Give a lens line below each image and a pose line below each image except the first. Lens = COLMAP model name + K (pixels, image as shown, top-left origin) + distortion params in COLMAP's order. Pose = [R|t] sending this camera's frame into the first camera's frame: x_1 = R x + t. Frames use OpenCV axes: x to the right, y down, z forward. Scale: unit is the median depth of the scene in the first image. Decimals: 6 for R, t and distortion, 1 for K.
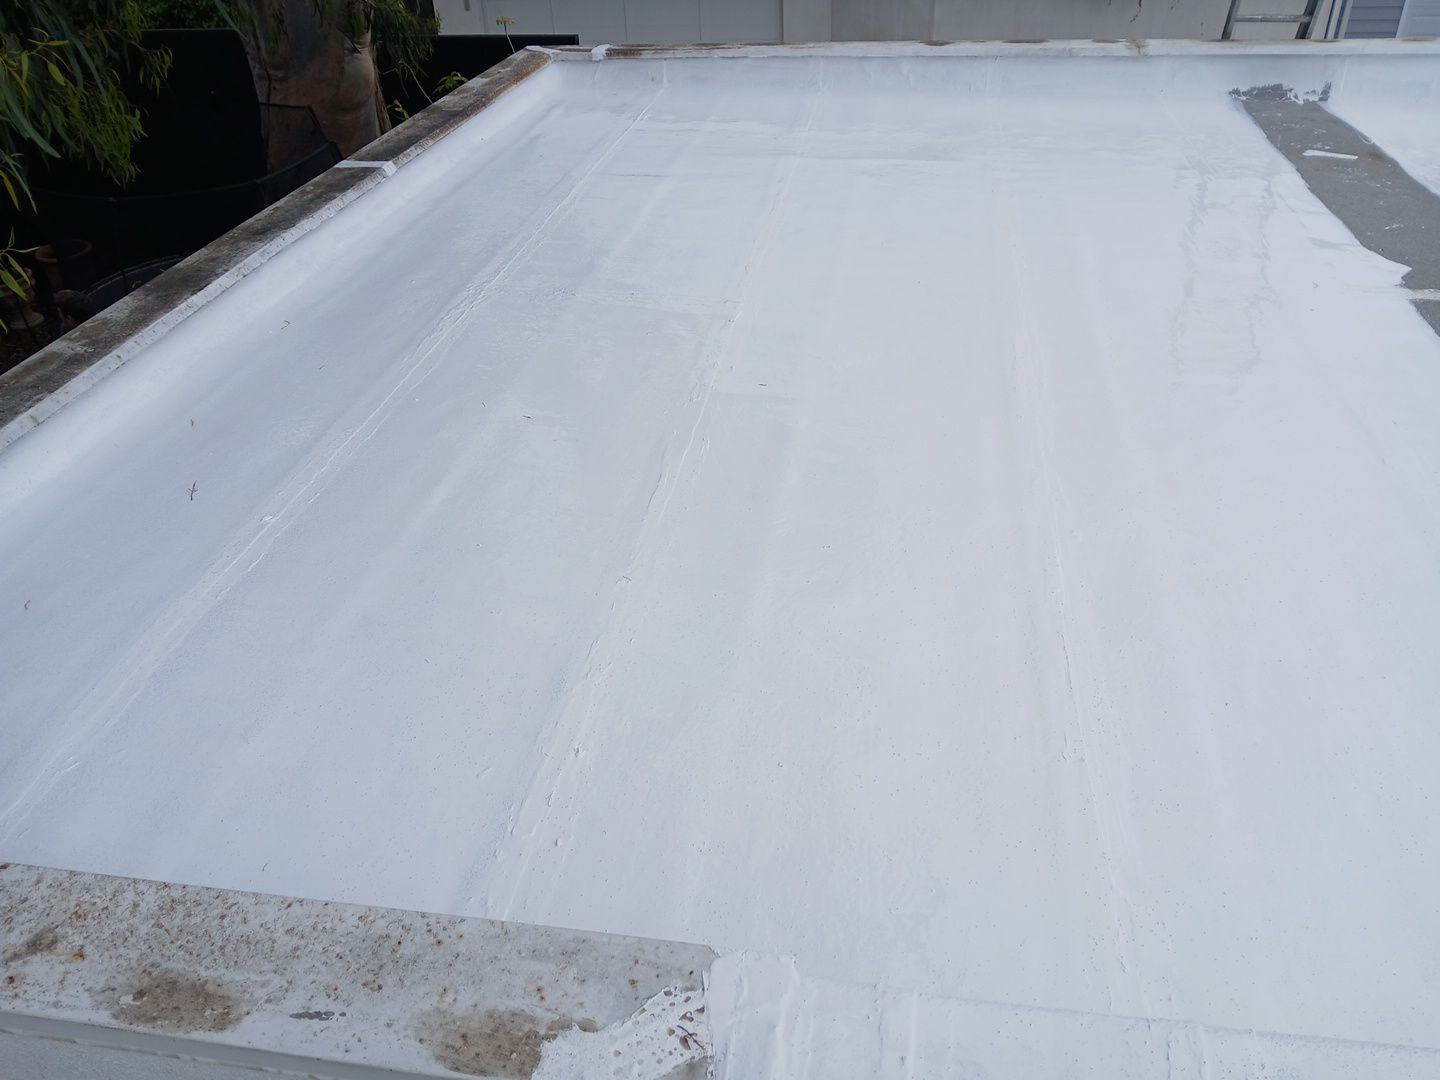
lens RADIAL K [[1122.2, 0, 720.0], [0, 1122.2, 540.0], [0, 0, 1]] dist [0.001322, -0.035813]
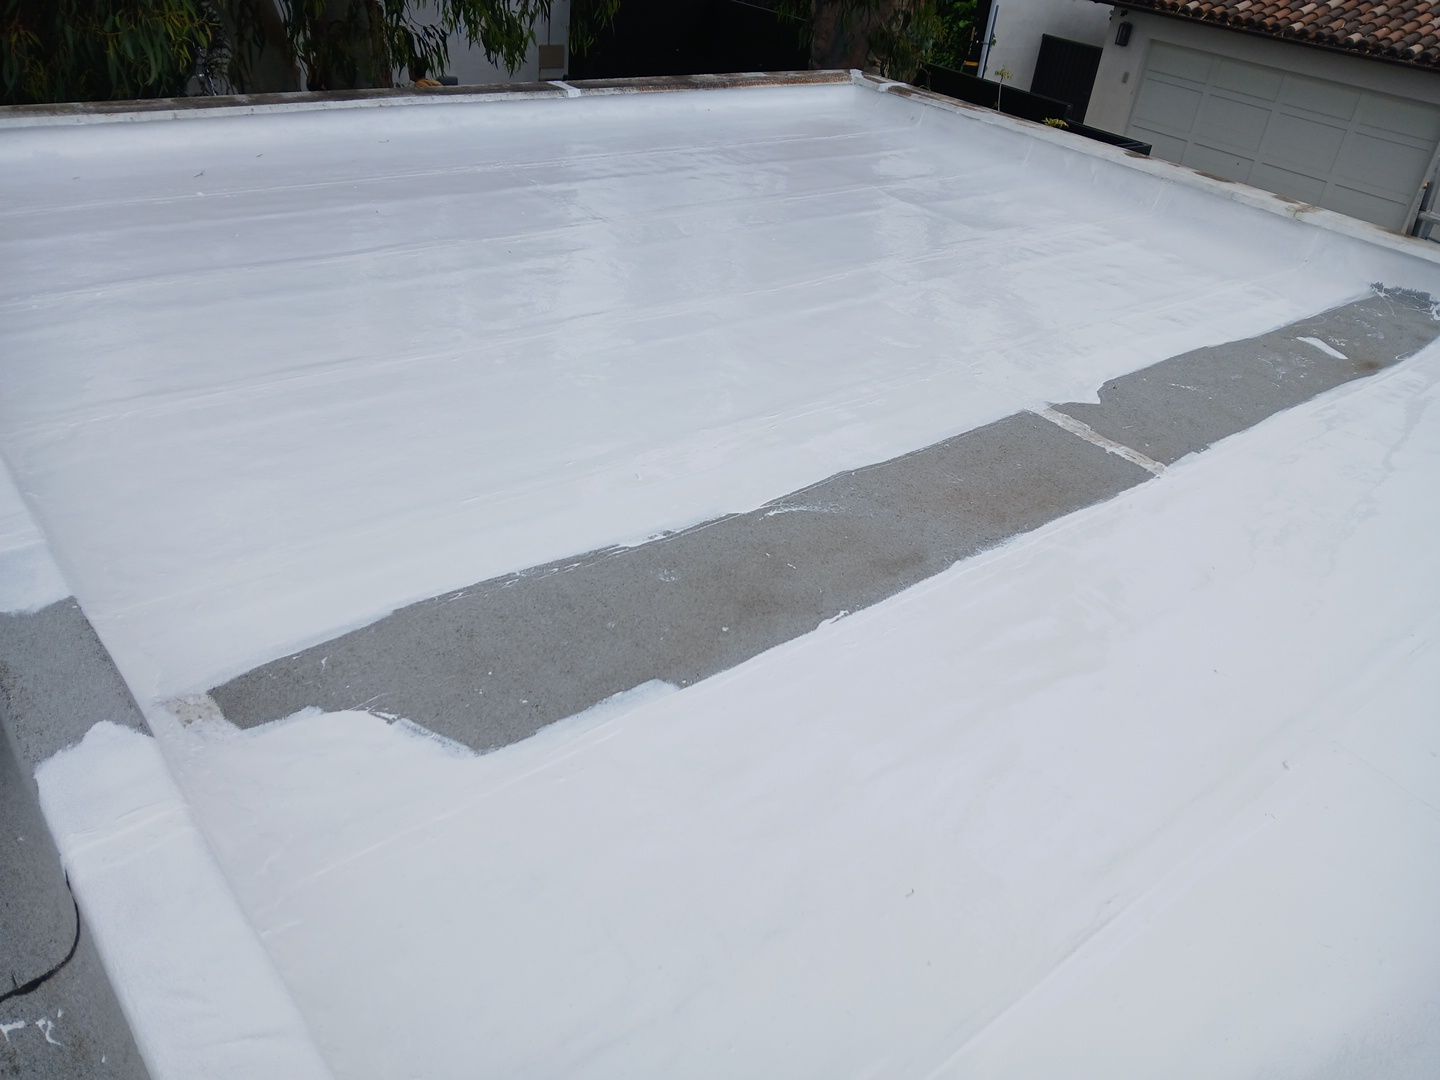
lens RADIAL K [[1122.2, 0, 720.0], [0, 1122.2, 540.0], [0, 0, 1]] dist [0.001322, -0.035813]
pose [[0.744221, 0.449752, -0.493820, 0.620573], [-0.472135, 0.877186, 0.087367, -0.038658], [0.472465, 0.168130, 0.865164, -0.028832]]
